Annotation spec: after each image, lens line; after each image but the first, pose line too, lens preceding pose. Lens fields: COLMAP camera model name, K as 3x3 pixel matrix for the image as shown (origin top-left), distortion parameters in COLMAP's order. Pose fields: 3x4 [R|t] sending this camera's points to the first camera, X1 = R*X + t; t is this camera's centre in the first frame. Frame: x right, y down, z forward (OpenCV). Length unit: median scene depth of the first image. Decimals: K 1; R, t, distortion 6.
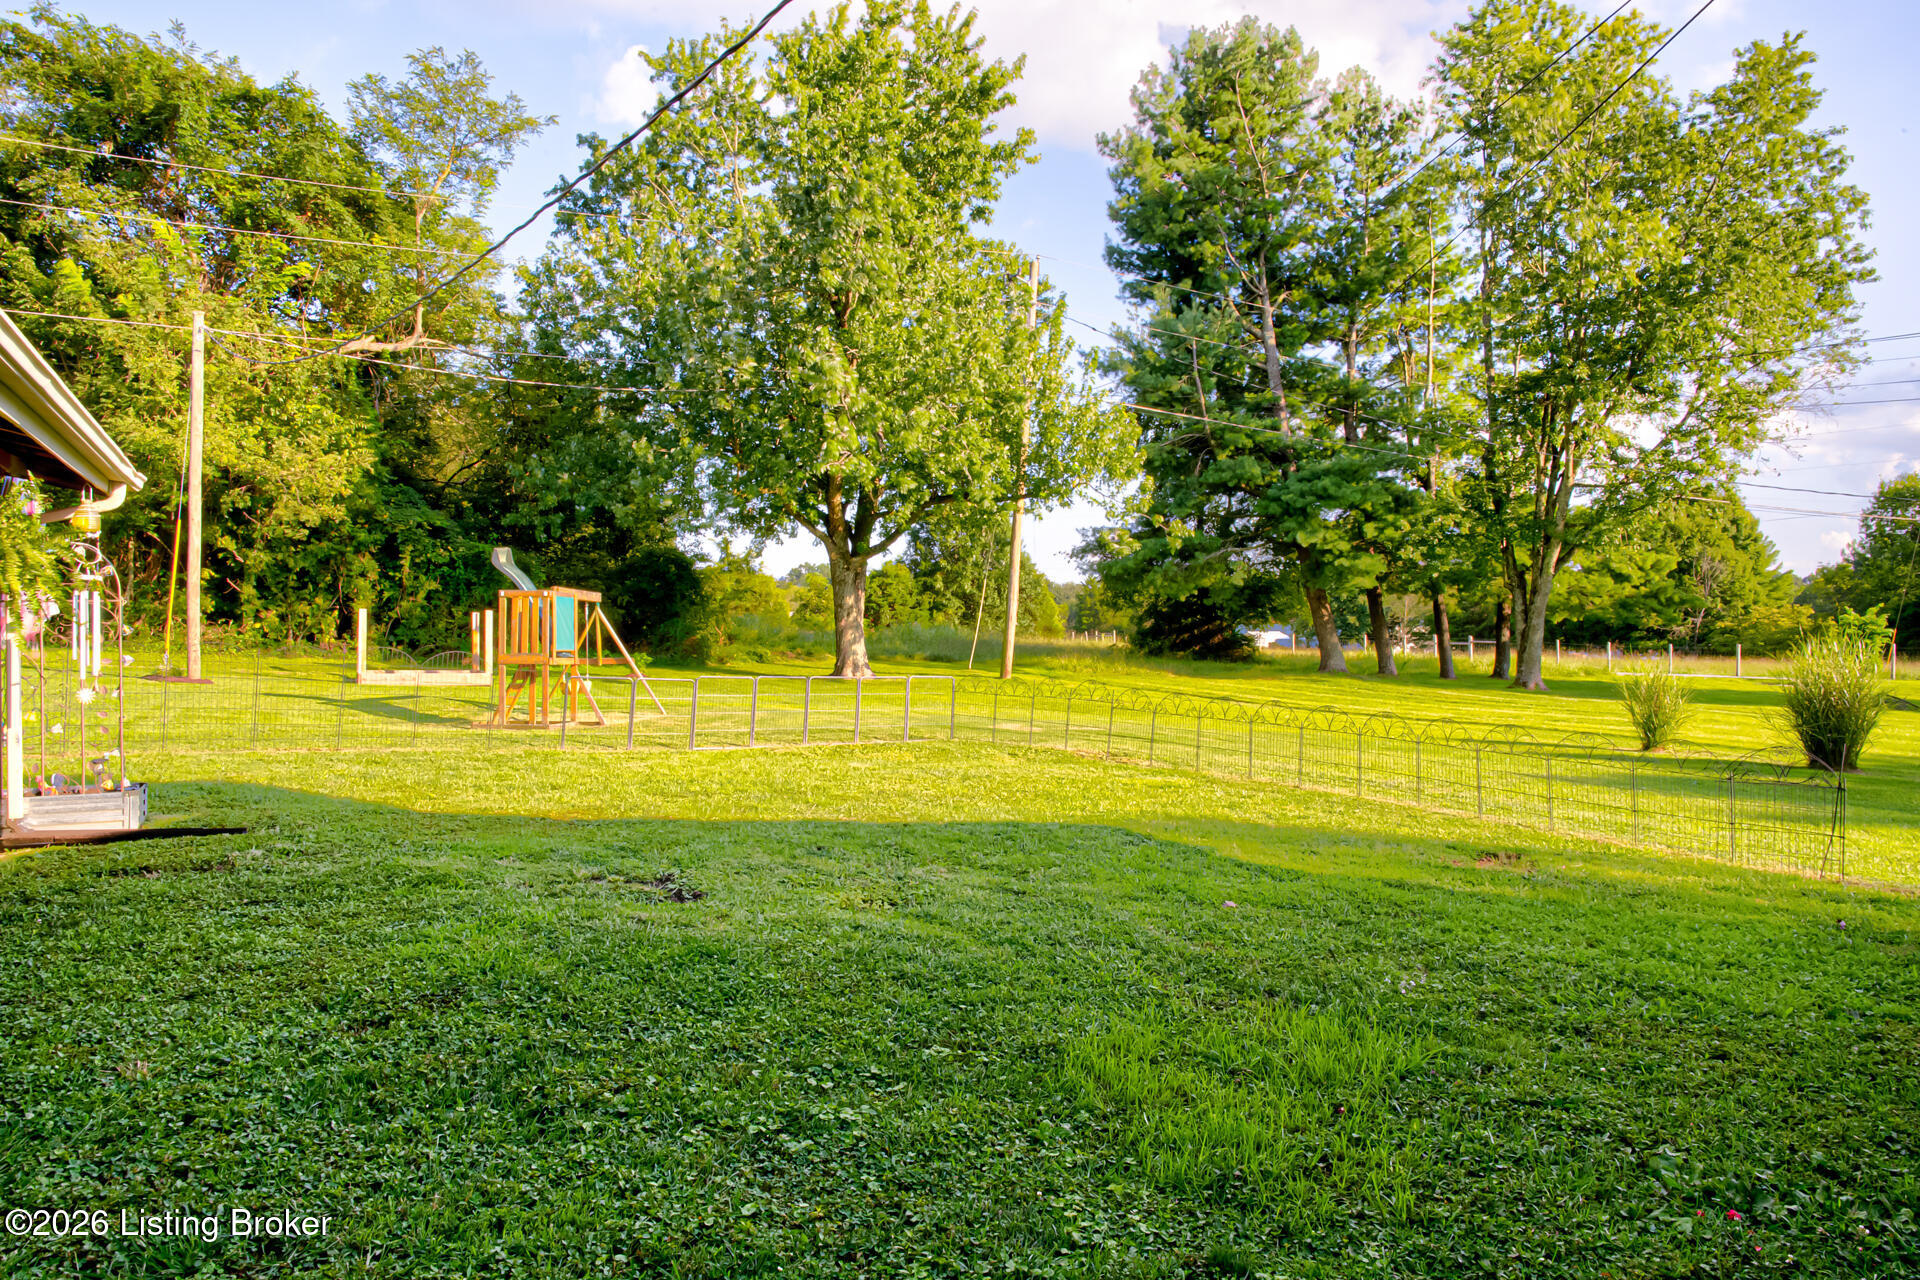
lens RADIAL K [[1298.7, 0, 958.2], [0, 1298.7, 630.9], [0, 0, 1]] dist [-0.055962, 0.052686]
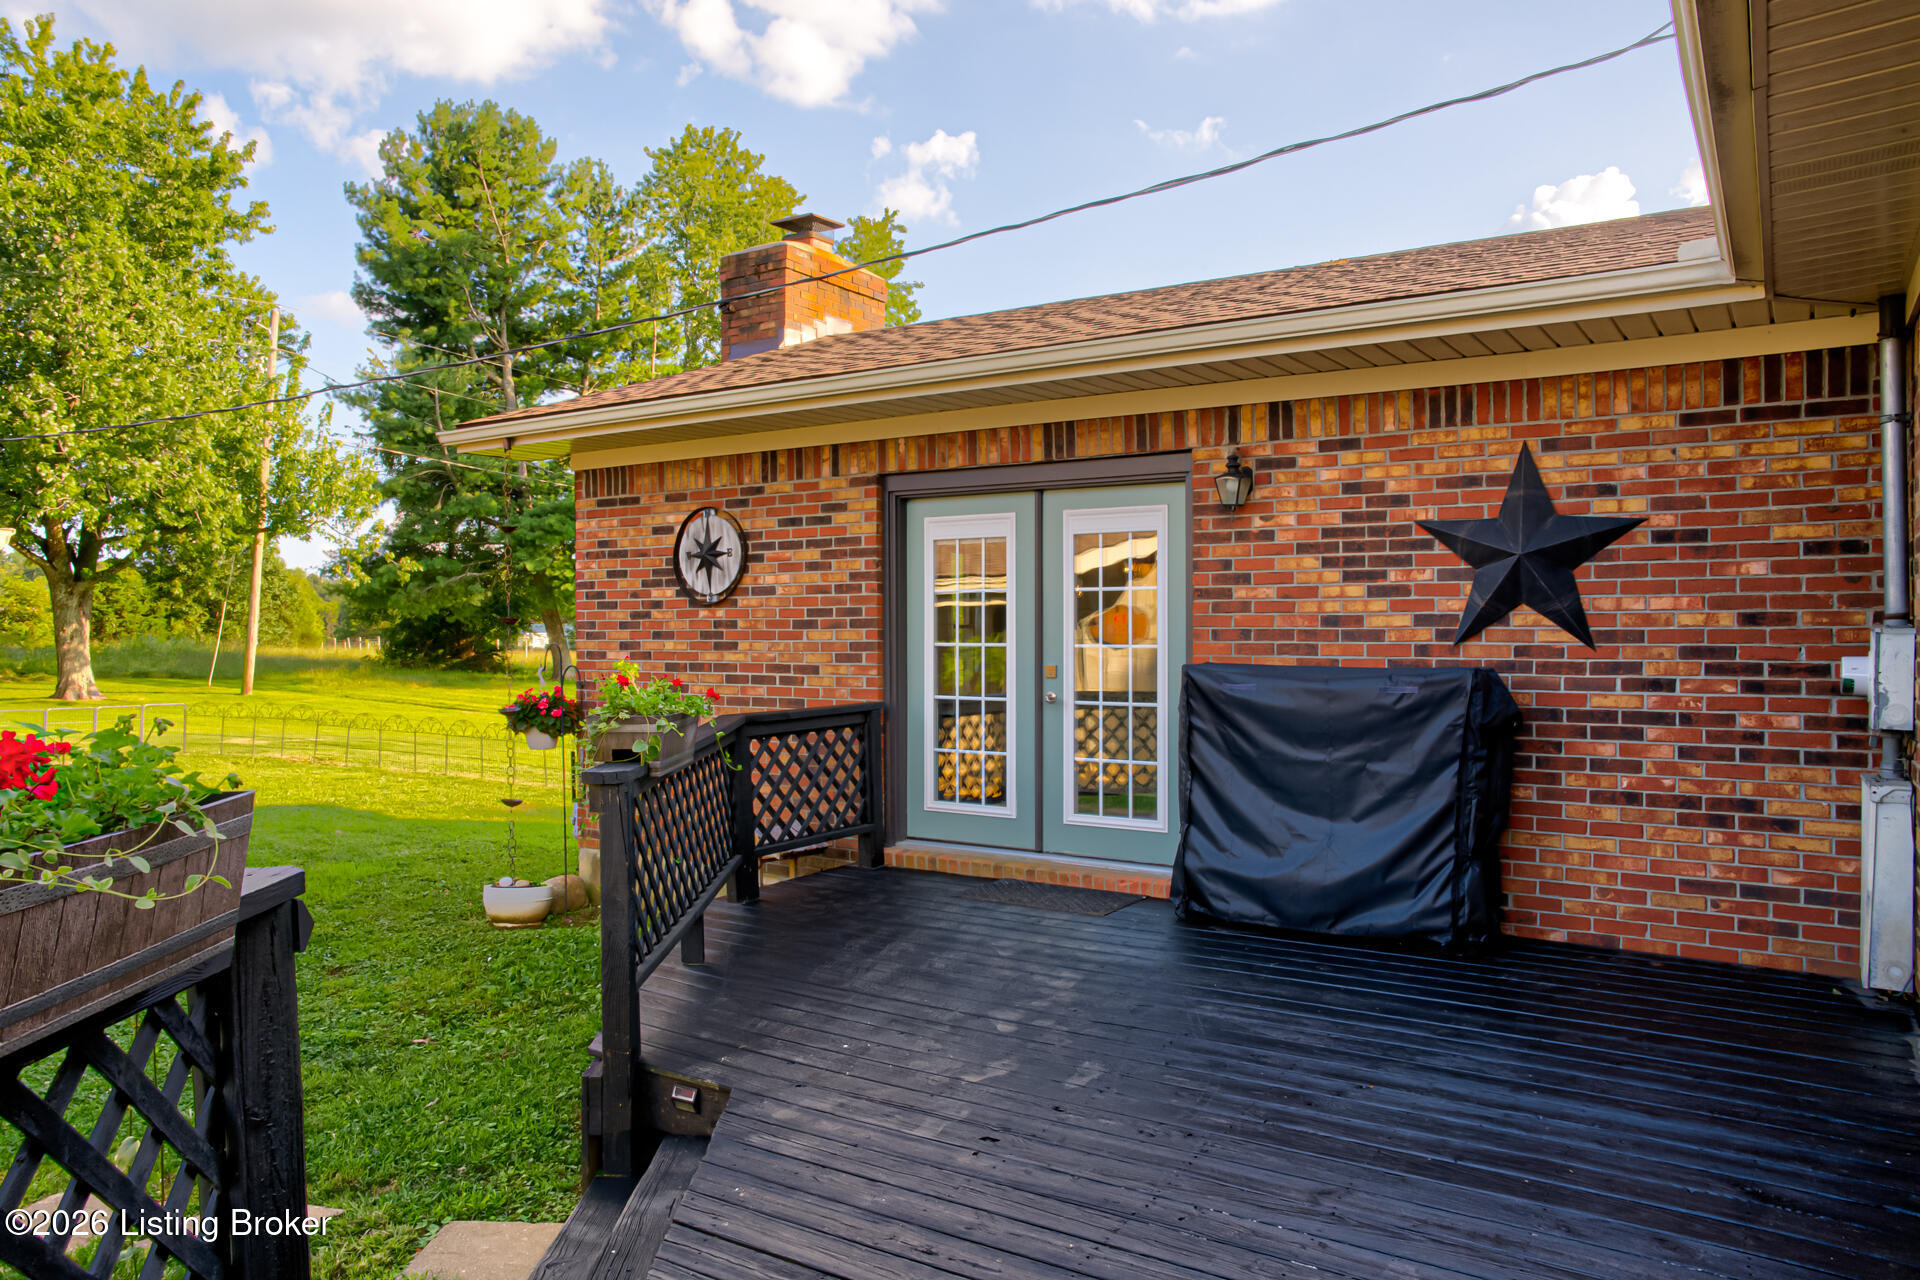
lens RADIAL K [[1298.7, 0, 965.2], [0, 1298.7, 635.6], [0, 0, 1]] dist [-0.055962, 0.052686]
pose [[0.860809, -0.008547, 0.508857, 0.008397], [0.004850, 0.999951, 0.008591, -0.017638], [-0.508906, -0.004927, 0.860808, -0.208291]]
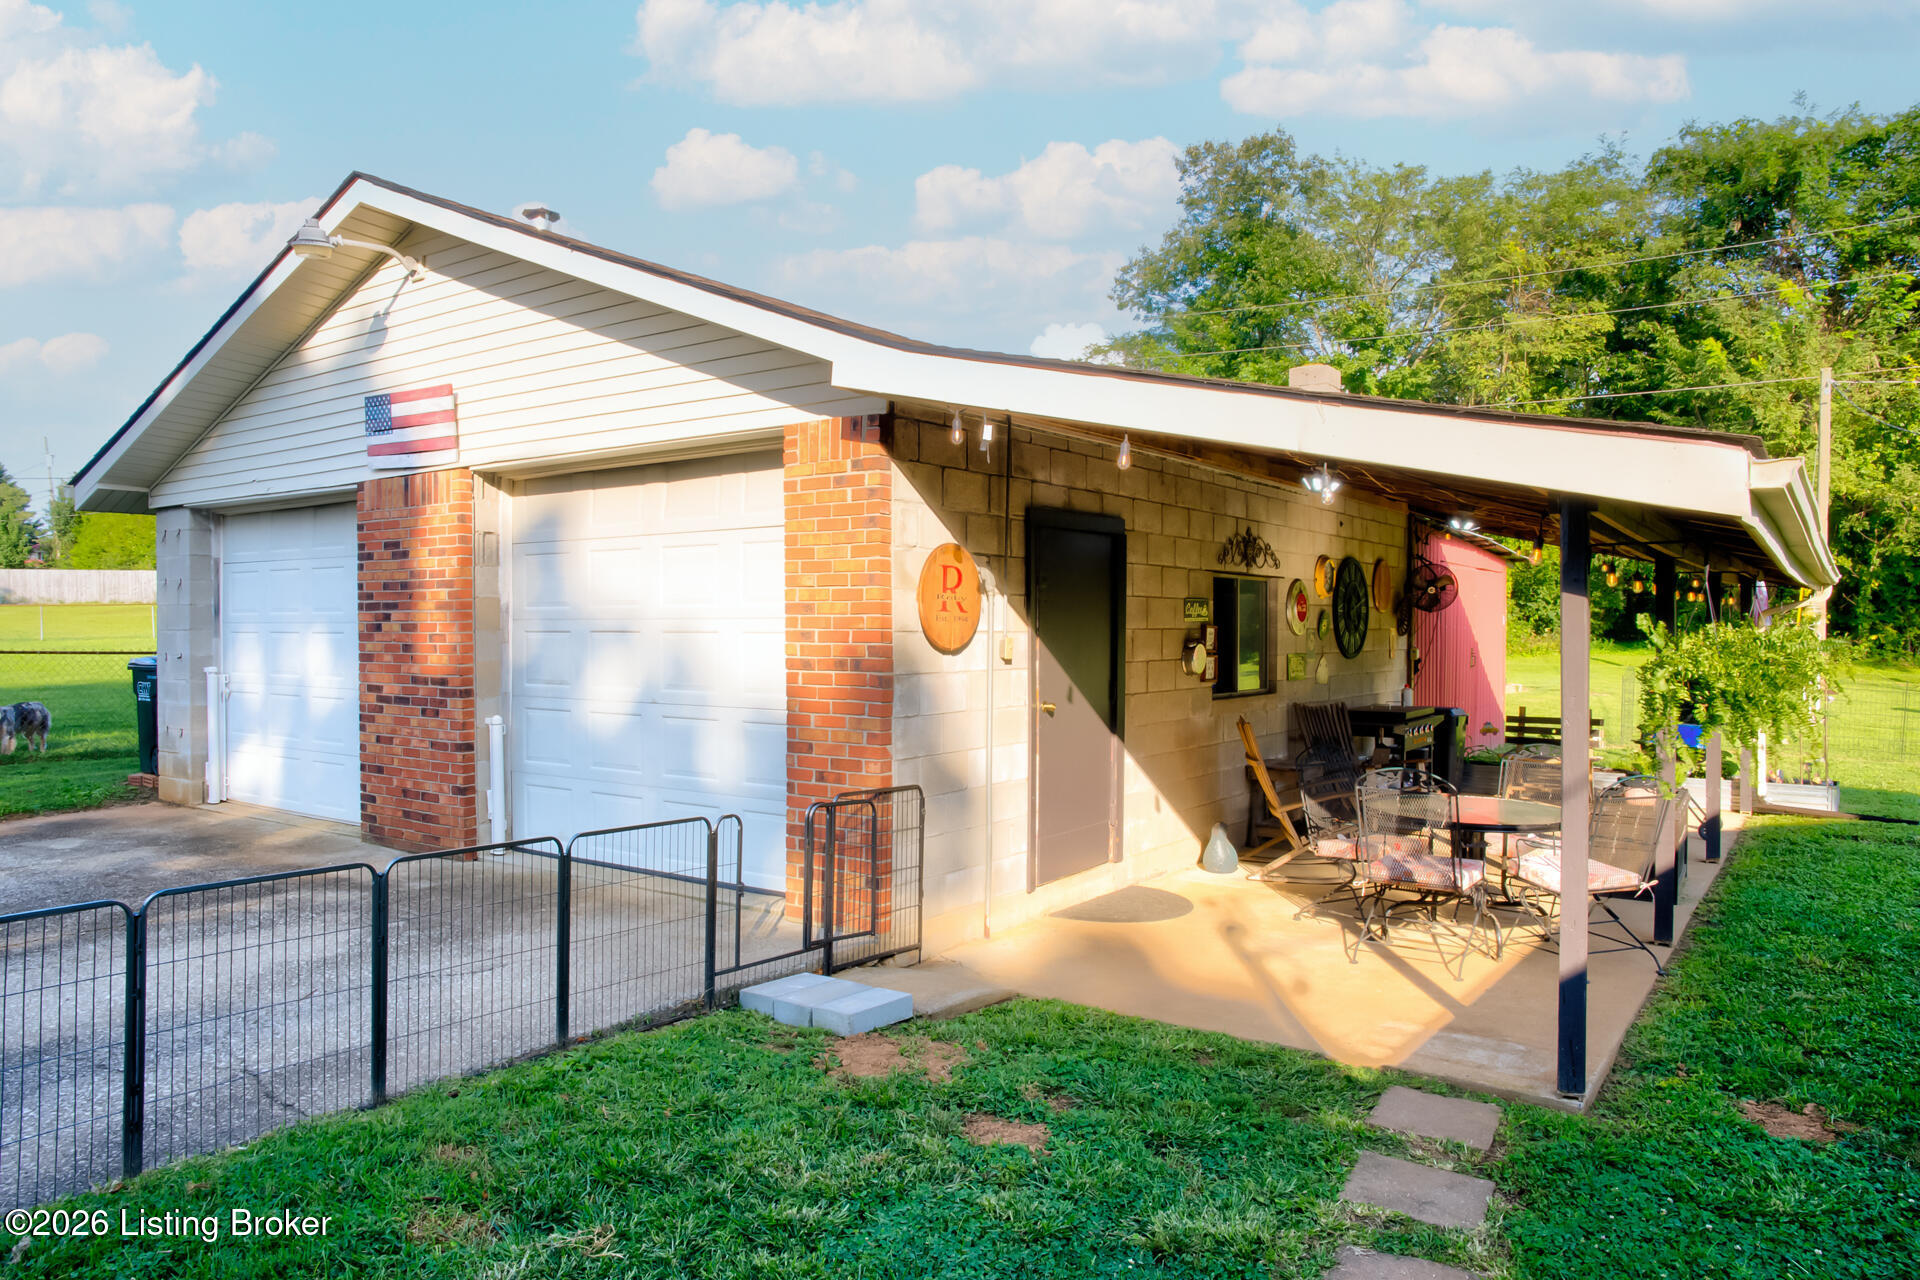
lens RADIAL K [[1298.7, 0, 949.9], [0, 1298.7, 642.3], [0, 0, 1]] dist [-0.055962, 0.052686]
pose [[0.443251, 0.013960, -0.896289, 0.054675], [0.001577, 0.999865, 0.016354, -0.015834], [0.896396, -0.008662, 0.443169, -0.131283]]
